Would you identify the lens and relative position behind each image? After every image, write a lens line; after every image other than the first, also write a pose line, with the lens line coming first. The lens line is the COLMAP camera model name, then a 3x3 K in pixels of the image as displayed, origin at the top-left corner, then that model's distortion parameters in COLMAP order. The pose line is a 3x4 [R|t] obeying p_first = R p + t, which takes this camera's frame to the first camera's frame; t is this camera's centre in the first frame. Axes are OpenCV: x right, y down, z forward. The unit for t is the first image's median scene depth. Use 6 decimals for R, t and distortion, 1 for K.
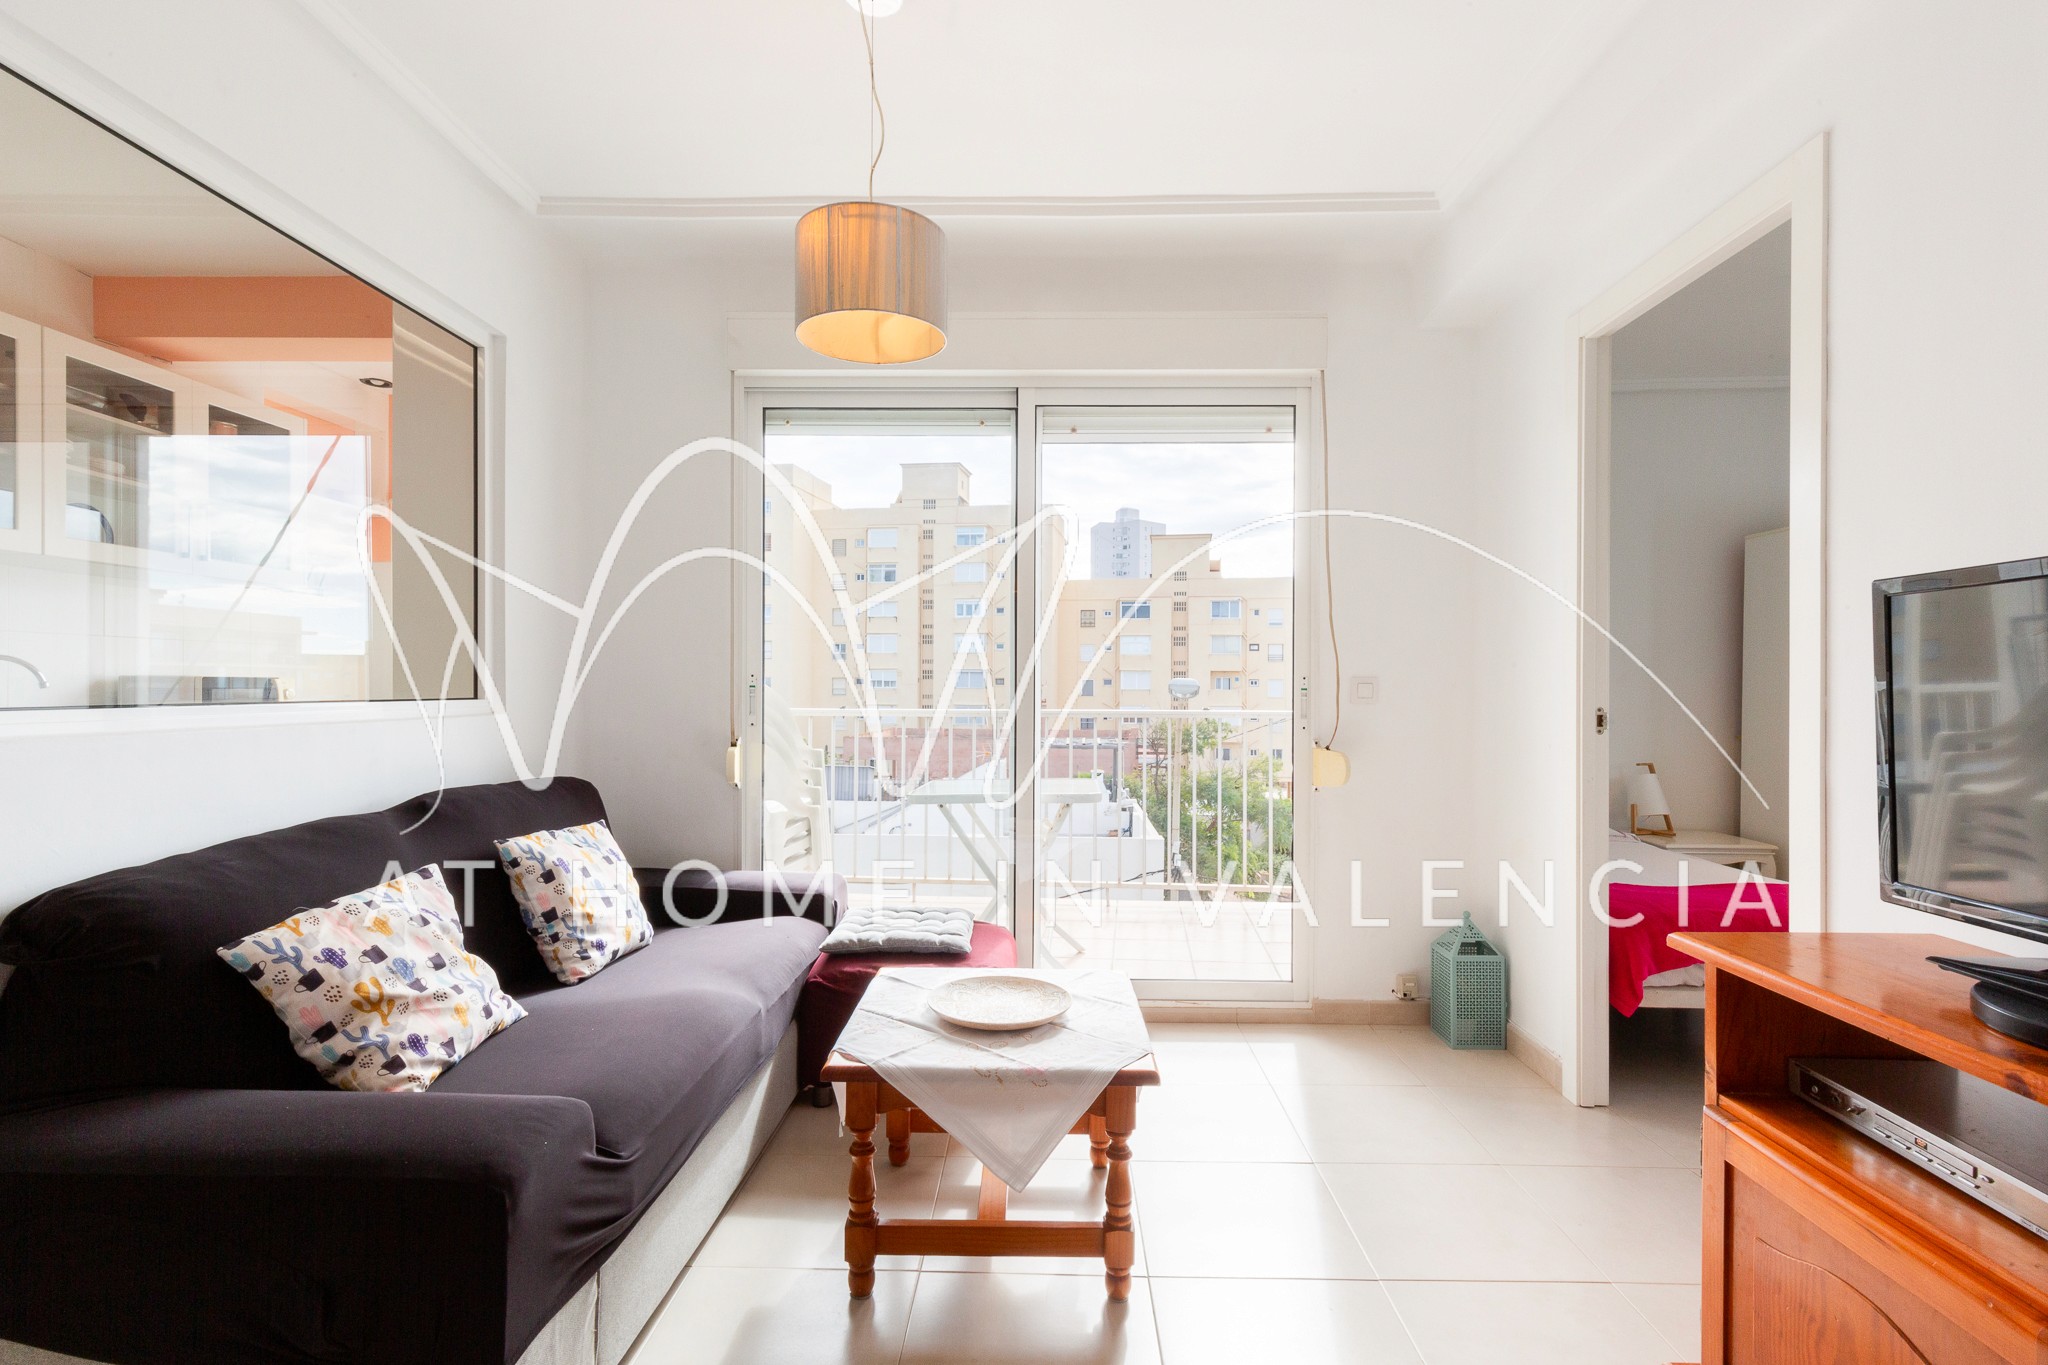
lens RADIAL K [[938.0, 0, 1024.0], [0, 938.0, 682.5], [0, 0, 1]] dist [0.000179, 0.000000]
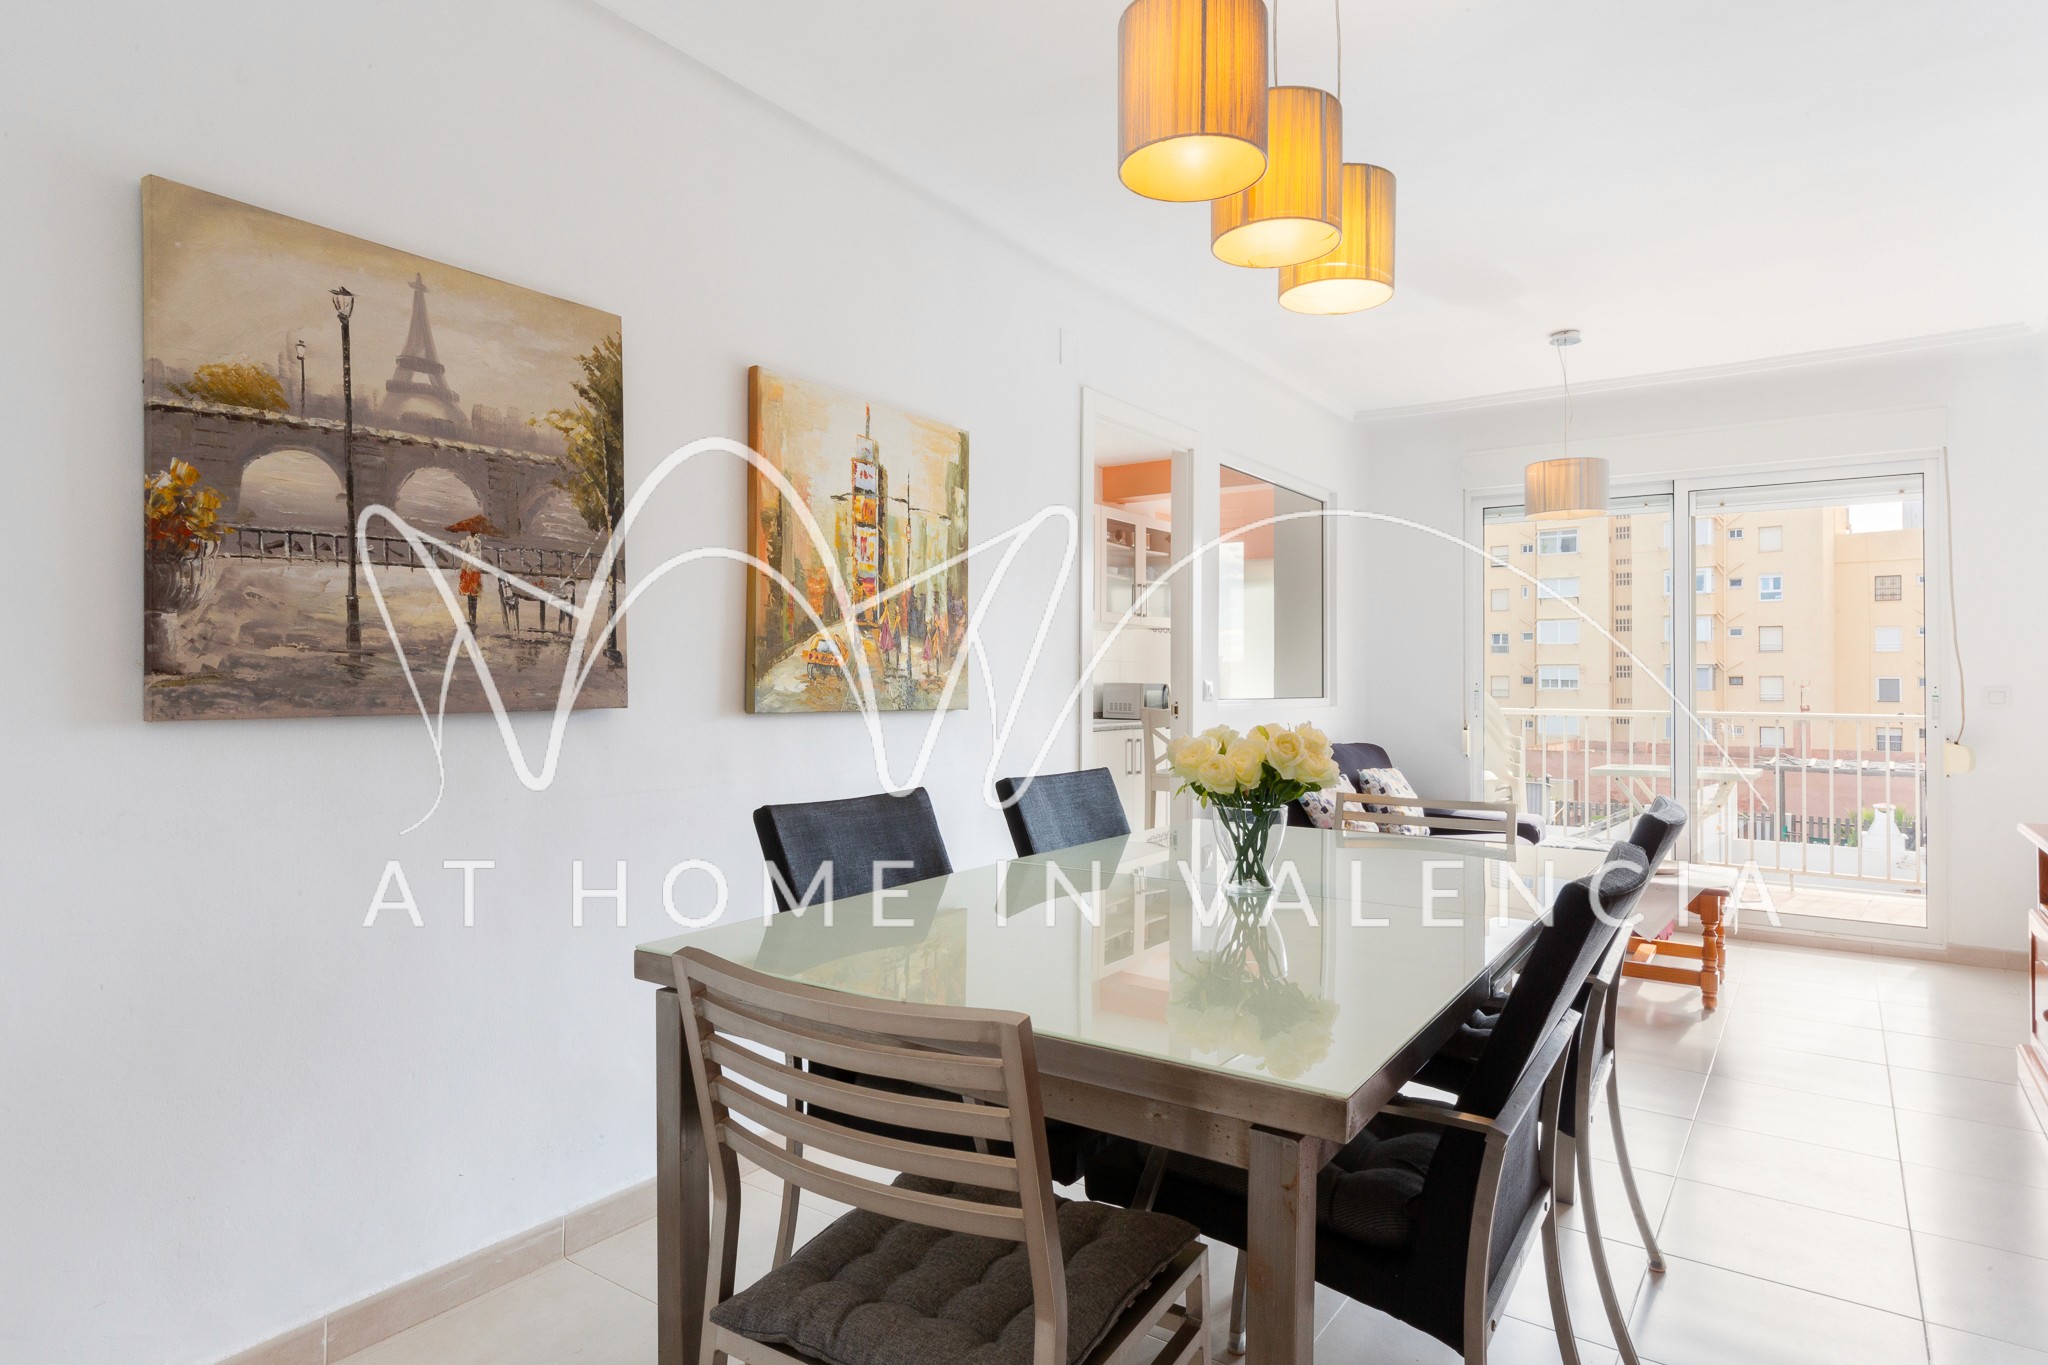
lens RADIAL K [[1142.2, 0, 1027.3], [0, 1142.2, 658.4], [0, 0, 1]] dist [-0.001143, -0.001076]
pose [[0.833772, -0.010327, -0.552013, 0.125981], [-0.000713, 0.999804, -0.019780, -0.011816], [0.552109, 0.016885, 0.833601, -0.946217]]
